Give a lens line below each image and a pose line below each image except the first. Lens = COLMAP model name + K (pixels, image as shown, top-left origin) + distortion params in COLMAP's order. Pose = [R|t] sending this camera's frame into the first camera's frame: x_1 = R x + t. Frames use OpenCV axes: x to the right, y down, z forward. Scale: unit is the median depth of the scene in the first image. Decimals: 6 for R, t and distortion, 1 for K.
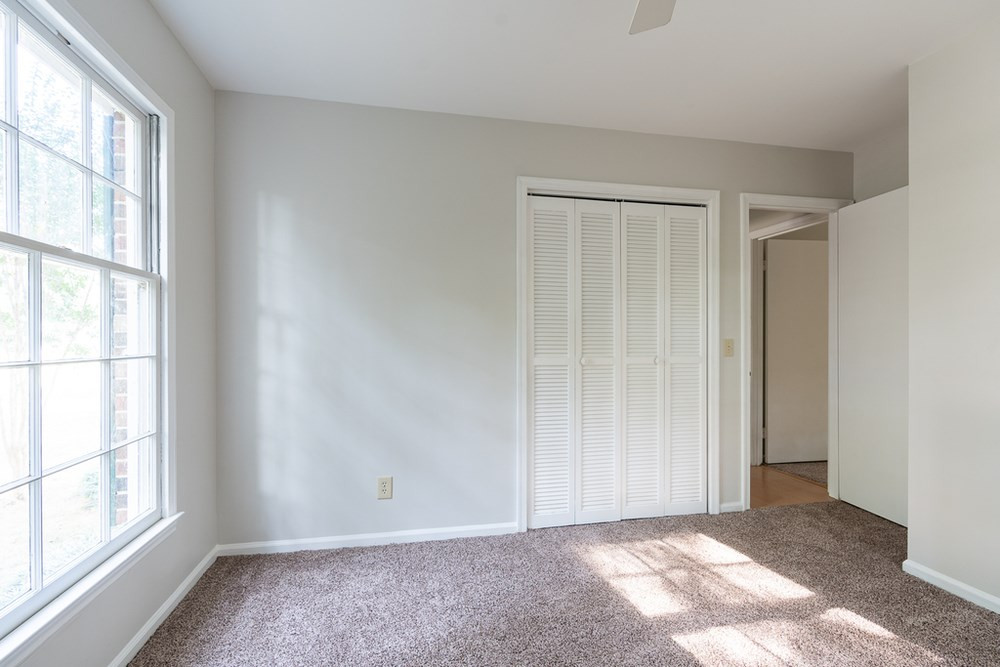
lens RADIAL K [[456.5, 0, 498.9], [0, 456.5, 339.9], [0, 0, 1]] dist [-0.012060, 0.002349]
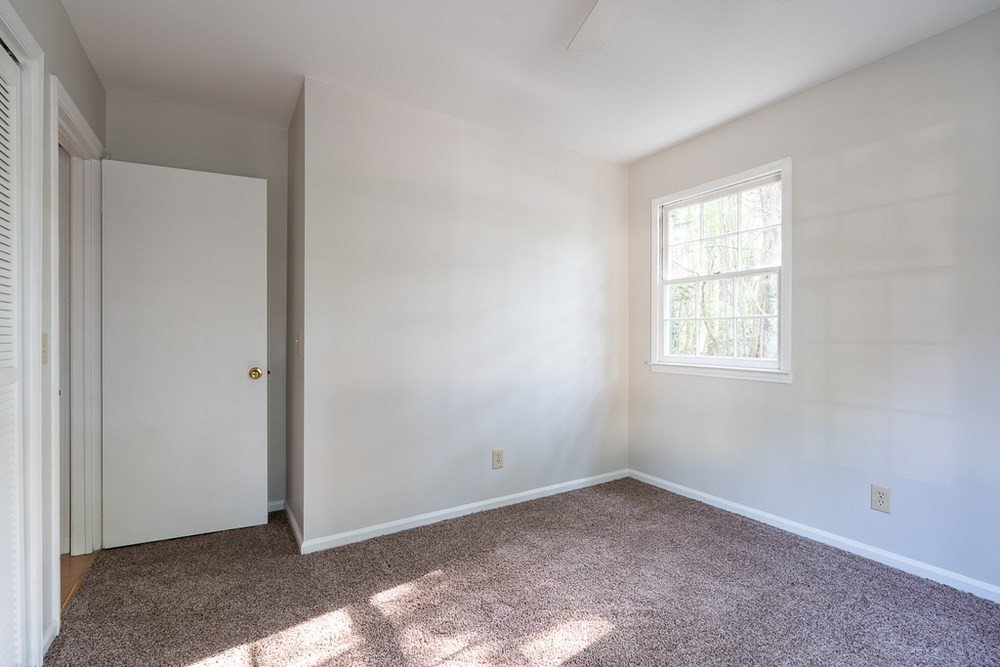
lens RADIAL K [[456.5, 0, 503.9], [0, 456.5, 342.6], [0, 0, 1]] dist [-0.012060, 0.002349]
pose [[-0.328748, -0.011611, 0.944346, -0.268143], [0.010640, 0.999815, 0.015997, 0.000364], [-0.944358, 0.015307, -0.328564, 0.908687]]
